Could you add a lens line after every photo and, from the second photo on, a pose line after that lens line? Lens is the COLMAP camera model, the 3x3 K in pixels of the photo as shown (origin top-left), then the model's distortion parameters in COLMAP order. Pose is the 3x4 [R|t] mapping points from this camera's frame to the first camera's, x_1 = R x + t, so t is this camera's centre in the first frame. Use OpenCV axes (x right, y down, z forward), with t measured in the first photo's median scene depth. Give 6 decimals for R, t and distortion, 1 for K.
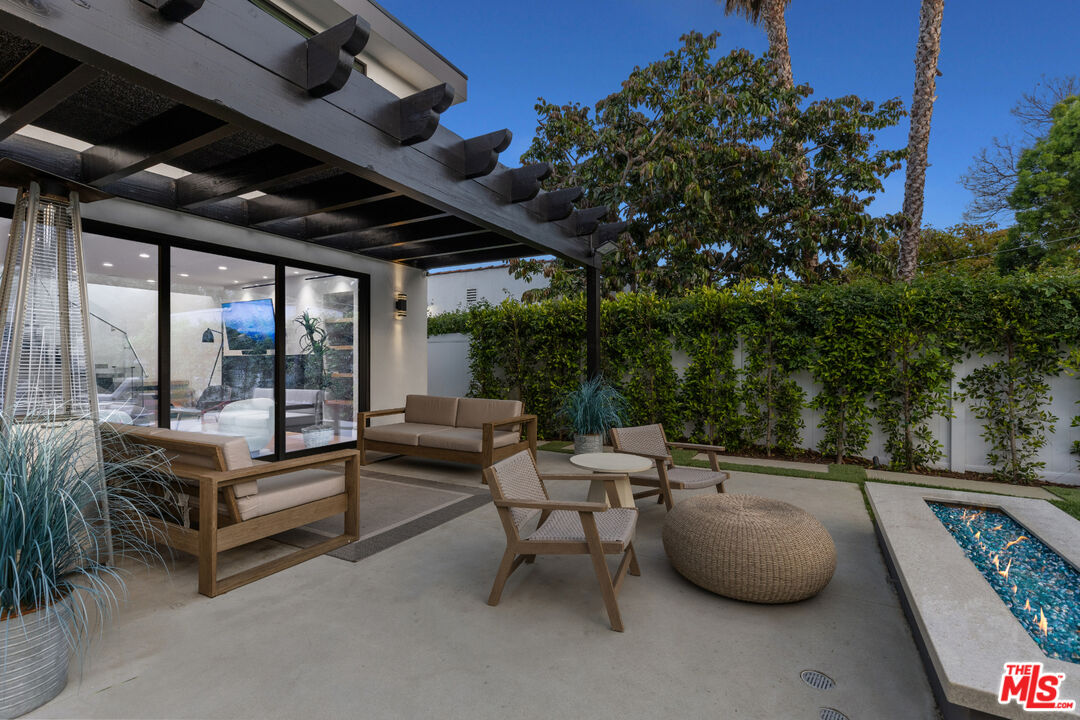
lens RADIAL K [[516.3, 0, 535.5], [0, 516.3, 360.2], [0, 0, 1]] dist [0.001973, 0.000193]
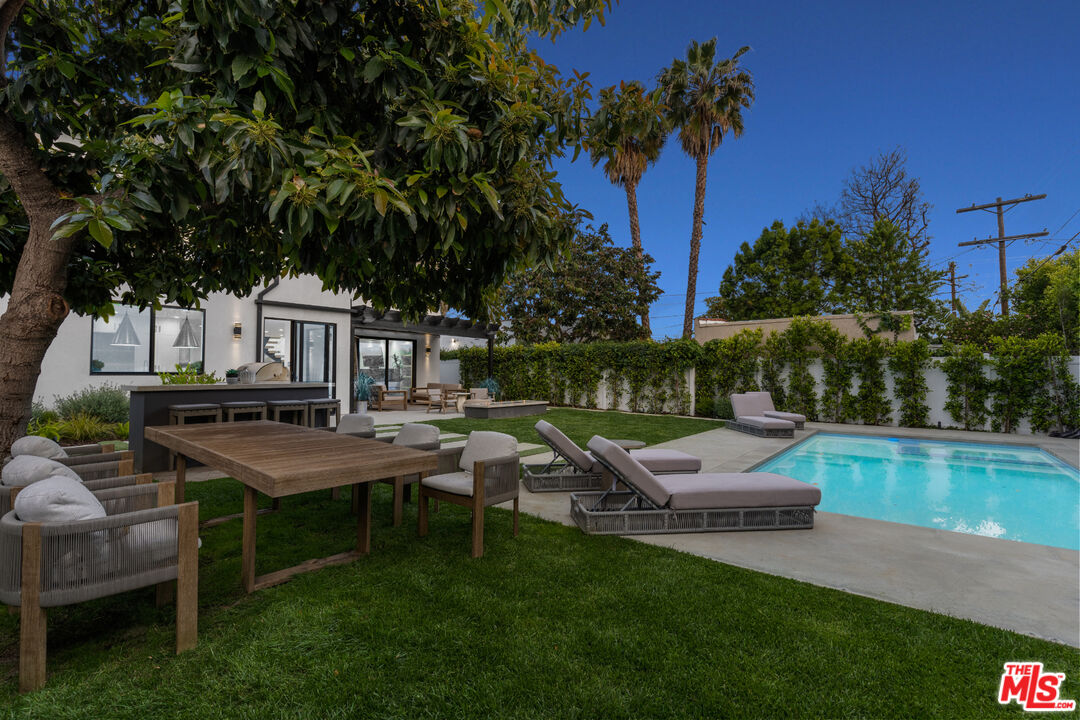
lens RADIAL K [[516.3, 0, 535.5], [0, 516.3, 360.2], [0, 0, 1]] dist [0.001973, 0.000193]
pose [[0.990522, 0.001930, -0.137339, 0.654416], [-0.006434, 0.999456, -0.032357, 0.028884], [0.137201, 0.032934, 0.989996, -1.564319]]
